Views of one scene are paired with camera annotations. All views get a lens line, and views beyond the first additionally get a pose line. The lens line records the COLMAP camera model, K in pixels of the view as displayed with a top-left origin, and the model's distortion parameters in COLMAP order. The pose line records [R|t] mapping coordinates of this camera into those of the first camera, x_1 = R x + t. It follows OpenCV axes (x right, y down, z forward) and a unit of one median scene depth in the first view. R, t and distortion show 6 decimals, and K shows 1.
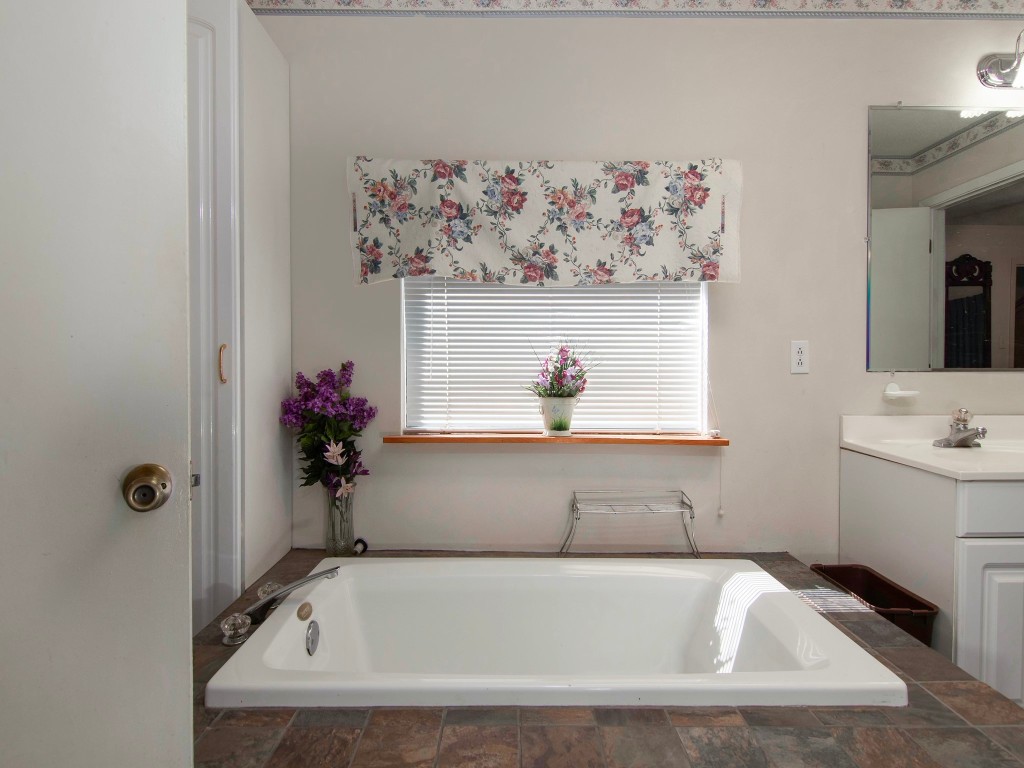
lens RADIAL K [[545.2, 0, 511.1], [0, 545.2, 381.1], [0, 0, 1]] dist [-0.001624, -0.004467]
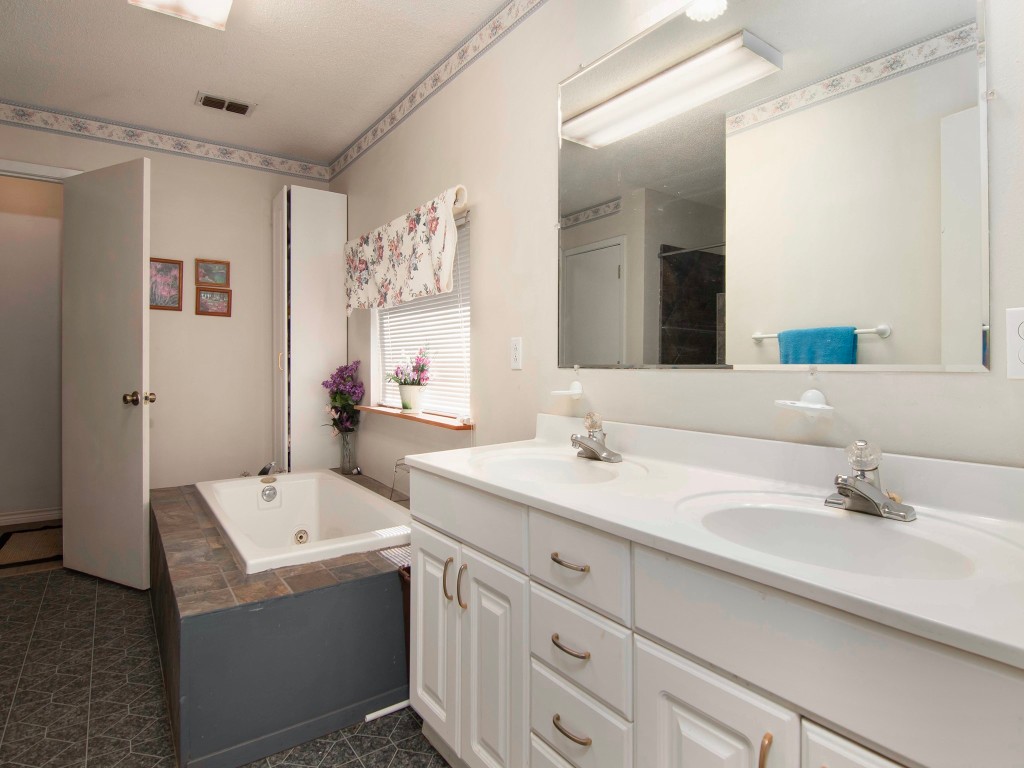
lens RADIAL K [[564.9, 0, 511.3], [0, 564.9, 376.0], [0, 0, 1]] dist [-0.049674, -0.001072]
pose [[0.578147, 0.017784, -0.815739, 1.484911], [-0.022125, 0.999737, 0.006114, -0.008194], [0.815632, 0.014513, 0.578388, 0.403732]]
